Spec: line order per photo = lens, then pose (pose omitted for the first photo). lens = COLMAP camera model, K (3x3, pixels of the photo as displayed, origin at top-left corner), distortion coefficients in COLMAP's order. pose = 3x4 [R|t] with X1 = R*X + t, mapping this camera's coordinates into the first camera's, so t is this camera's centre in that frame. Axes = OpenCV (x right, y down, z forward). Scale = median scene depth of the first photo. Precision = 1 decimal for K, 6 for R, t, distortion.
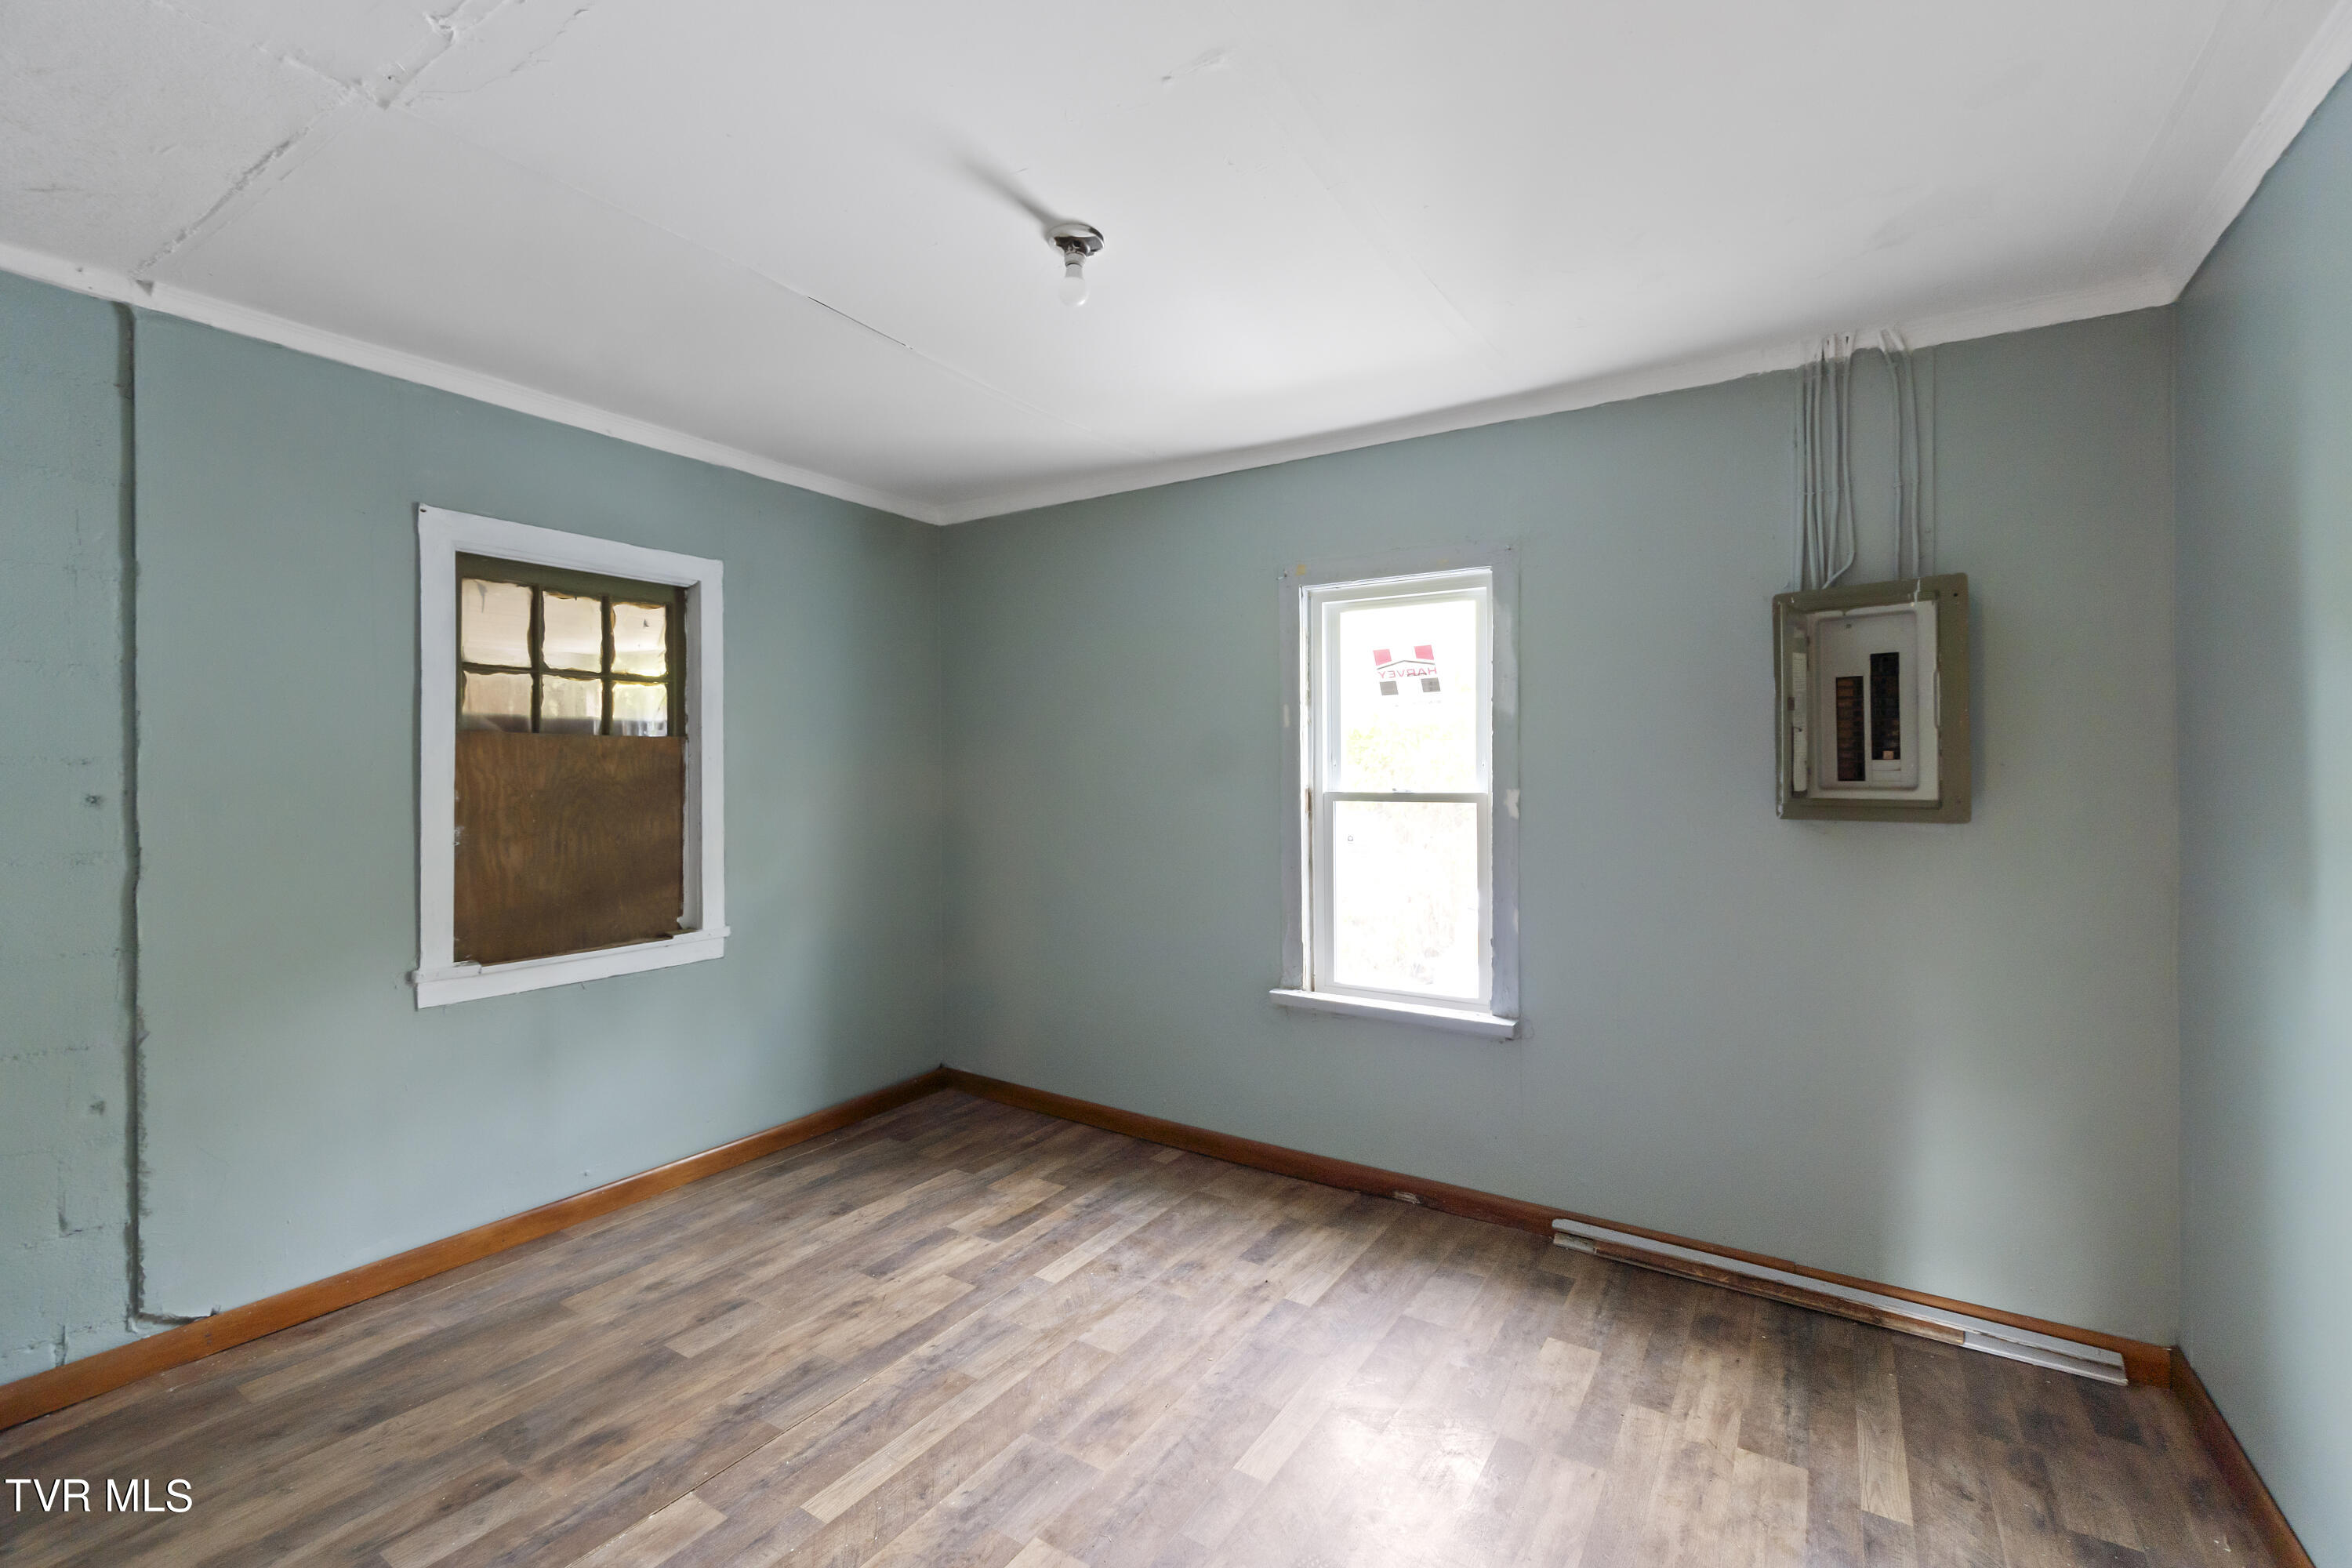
lens RADIAL K [[1020.6, 0, 1165.5], [0, 1020.6, 762.8], [0, 0, 1]] dist [-0.001113, -0.000131]
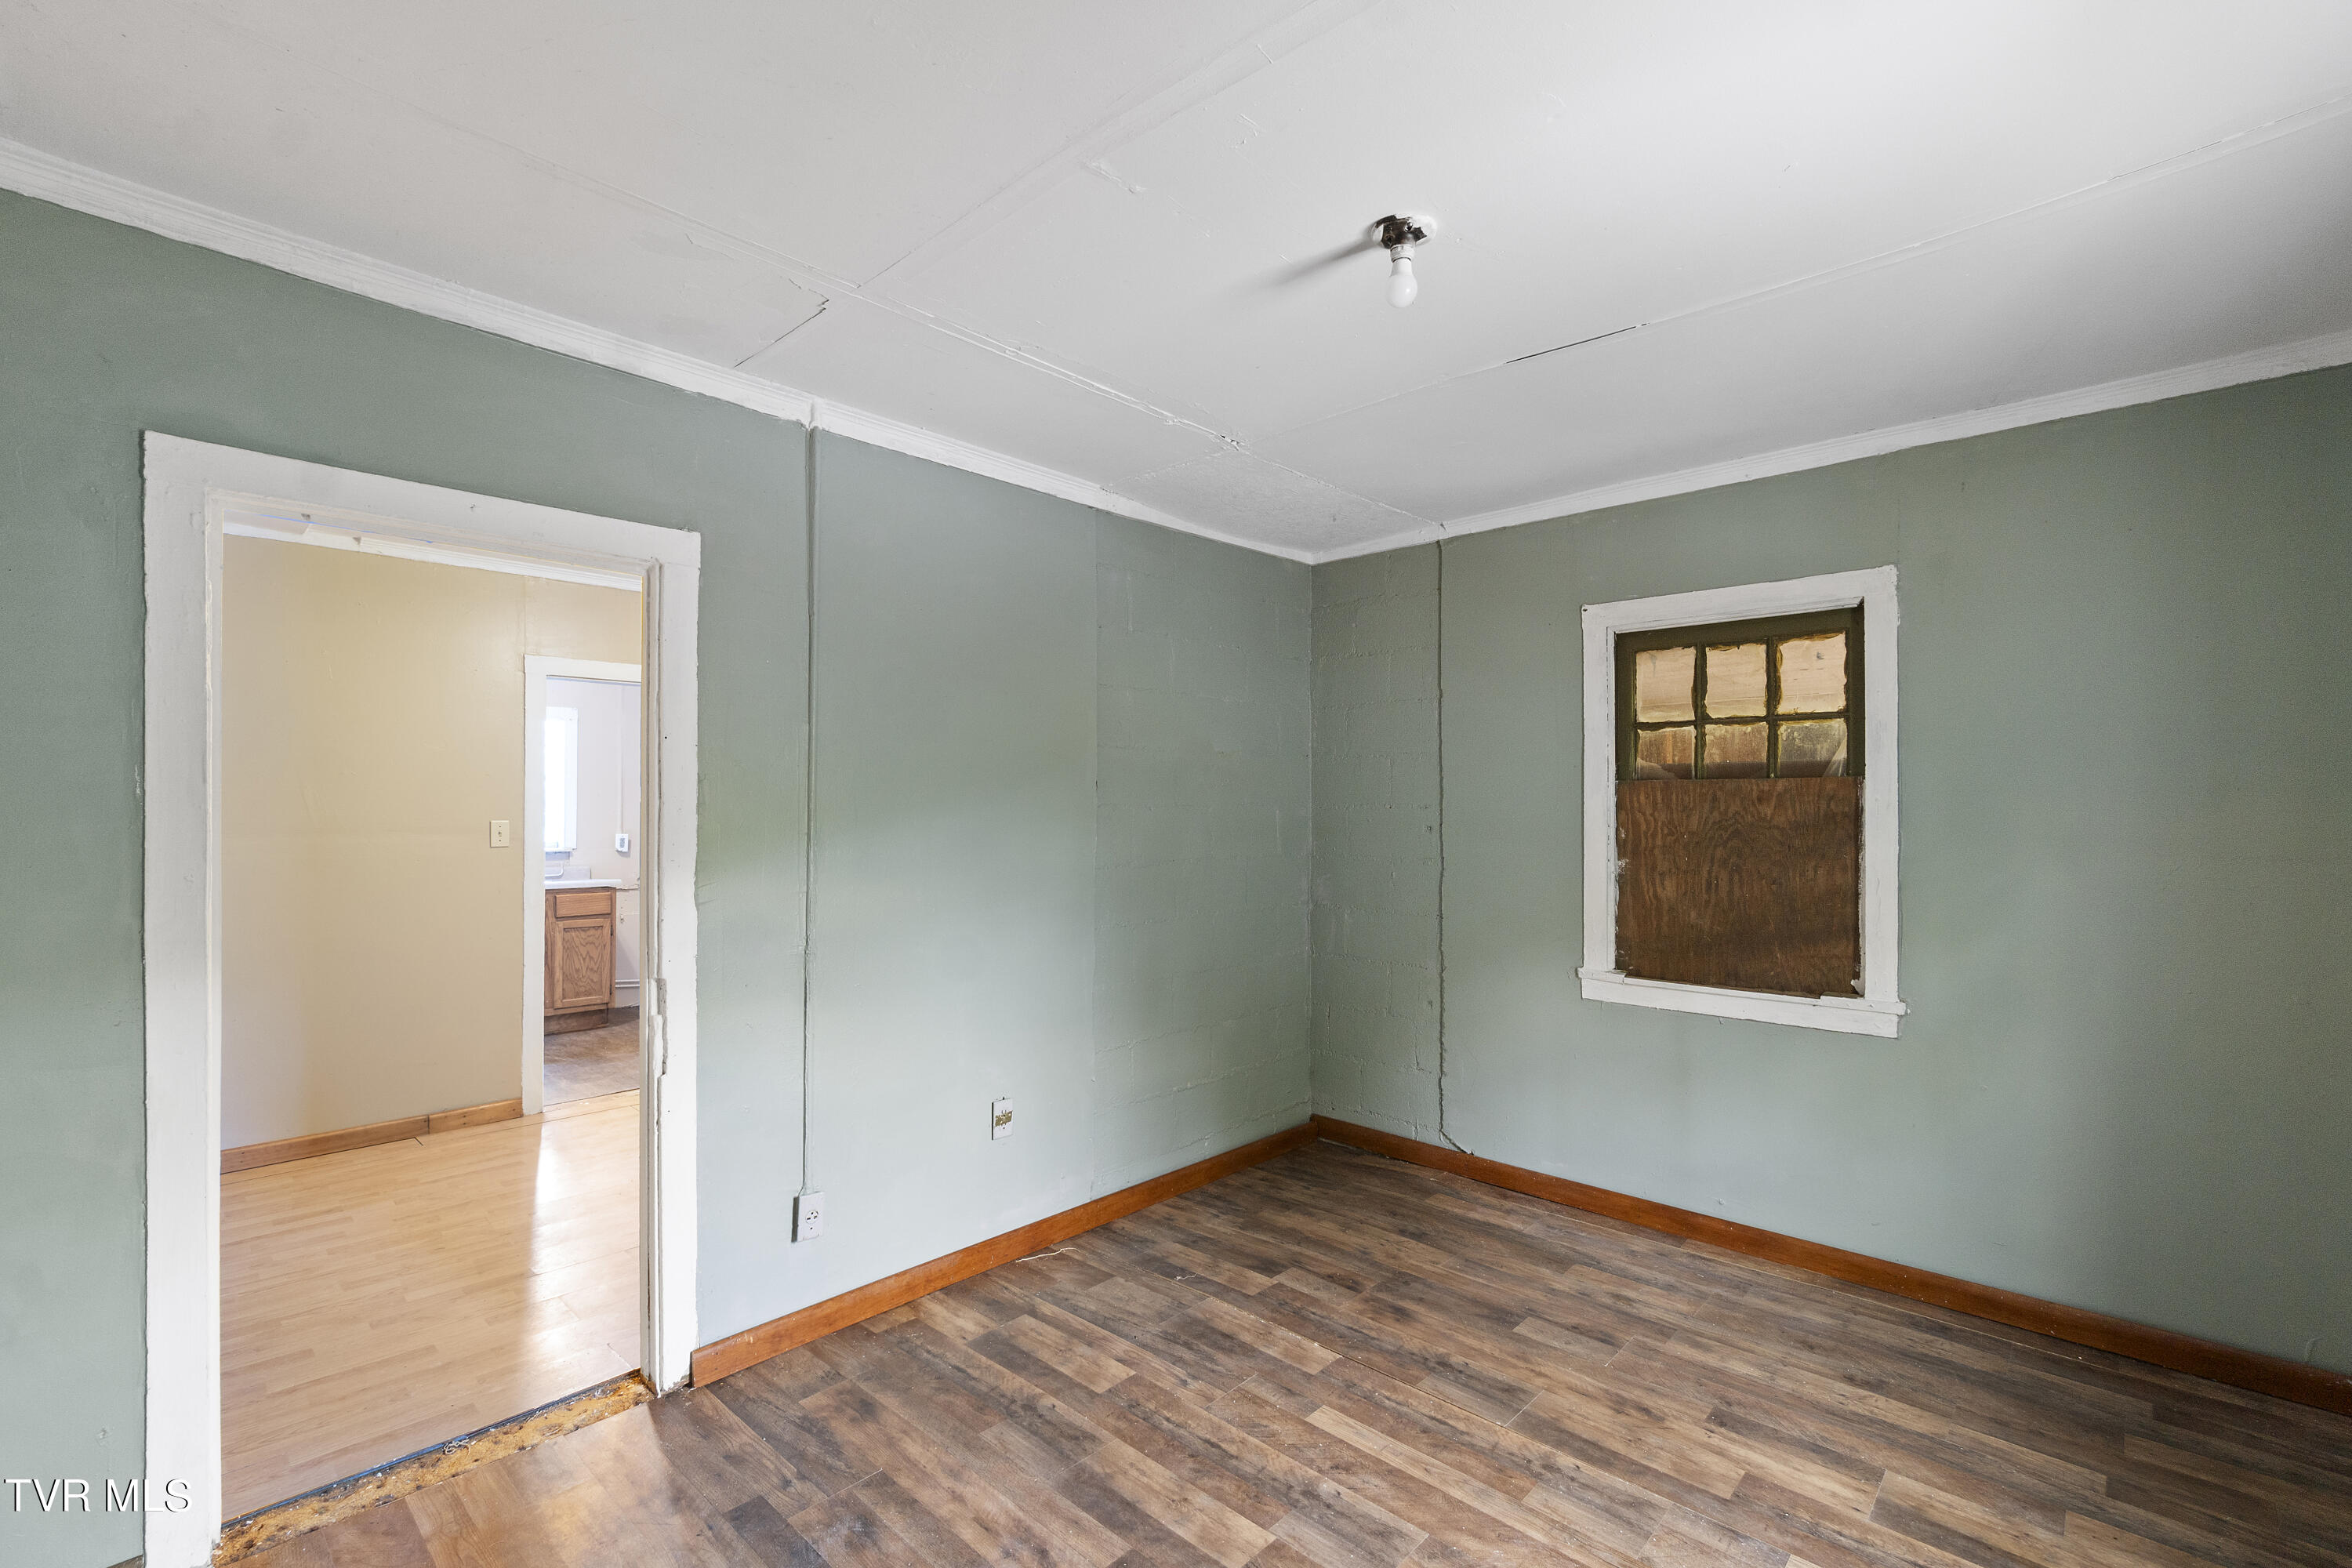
lens RADIAL K [[1024.9, 0, 1180.2], [0, 1024.9, 797.3], [0, 0, 1]] dist [0.000239, 0.000628]
pose [[-0.173460, -0.009241, -0.984798, 0.608845], [0.003645, 0.999943, -0.010025, -0.000847], [0.984834, -0.005328, -0.173416, 0.699396]]
